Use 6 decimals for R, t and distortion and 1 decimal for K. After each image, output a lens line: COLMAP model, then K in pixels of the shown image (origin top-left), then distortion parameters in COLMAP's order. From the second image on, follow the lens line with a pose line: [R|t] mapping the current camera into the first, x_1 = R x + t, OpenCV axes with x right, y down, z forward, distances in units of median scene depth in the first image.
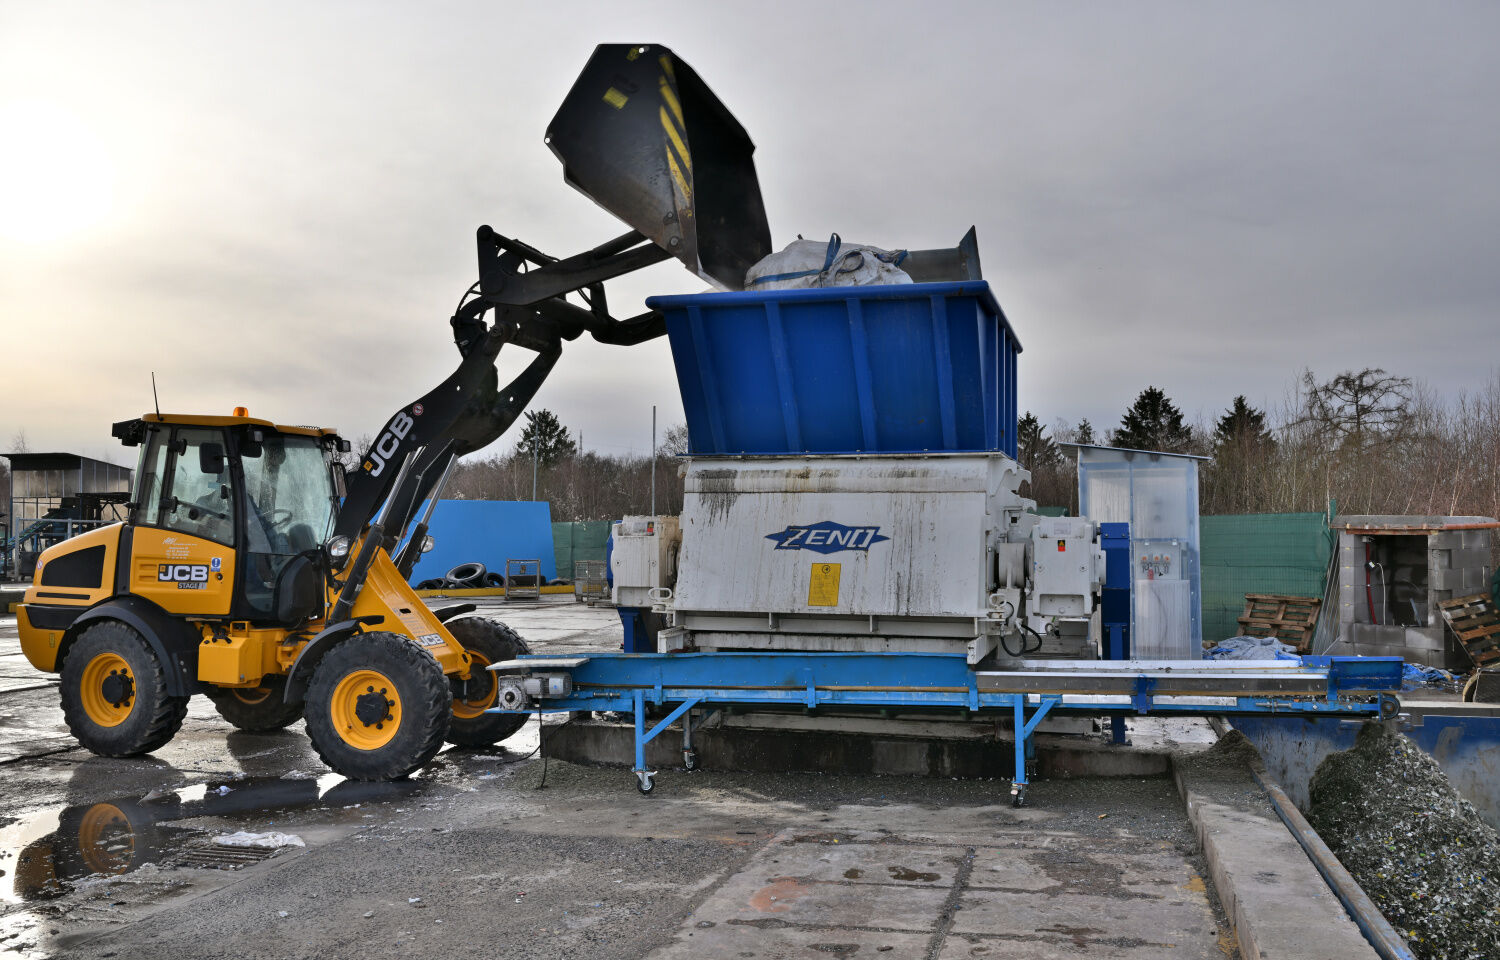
lens RADIAL K [[1230.1, 0, 750.0], [0, 1230.1, 480.0], [0, 0, 1]] dist [-0.007192, 0.001357]
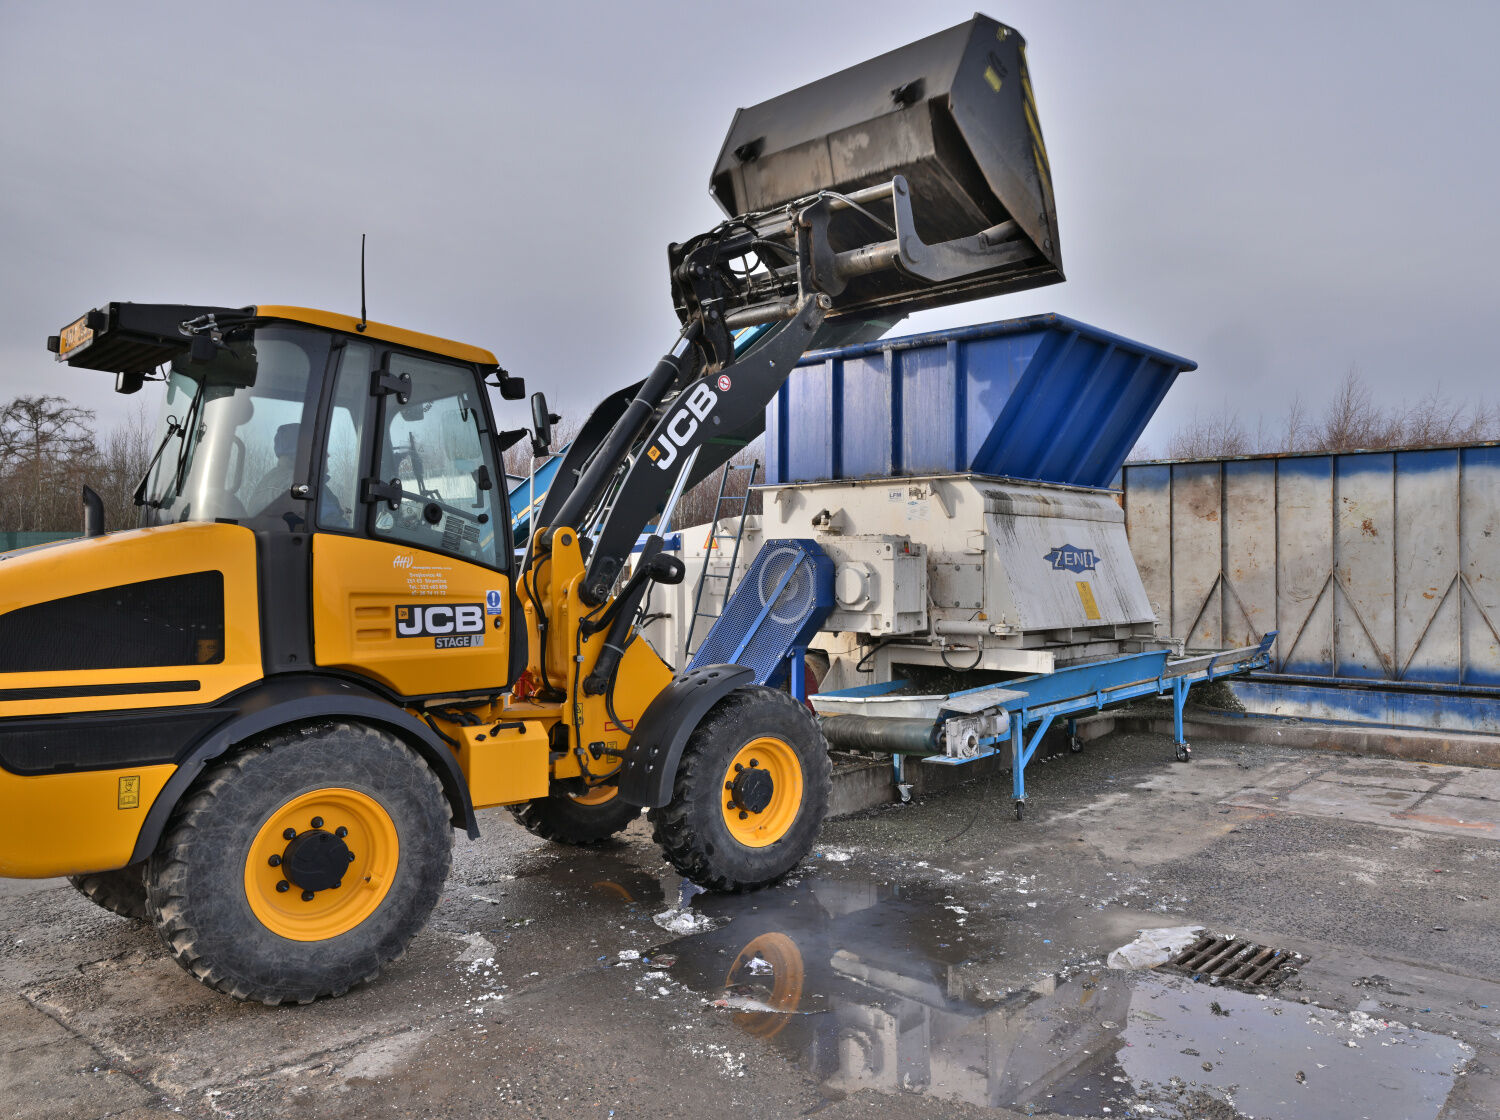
lens RADIAL K [[1153.6, 0, 750.0], [0, 1153.6, 560.0], [0, 0, 1]] dist [0.077752, 0.000498]
pose [[0.490170, 0.003777, 0.871619, -0.963402], [-0.039246, 0.999072, 0.017742, 0.039439], [-0.870743, -0.042904, 0.489863, 0.717313]]
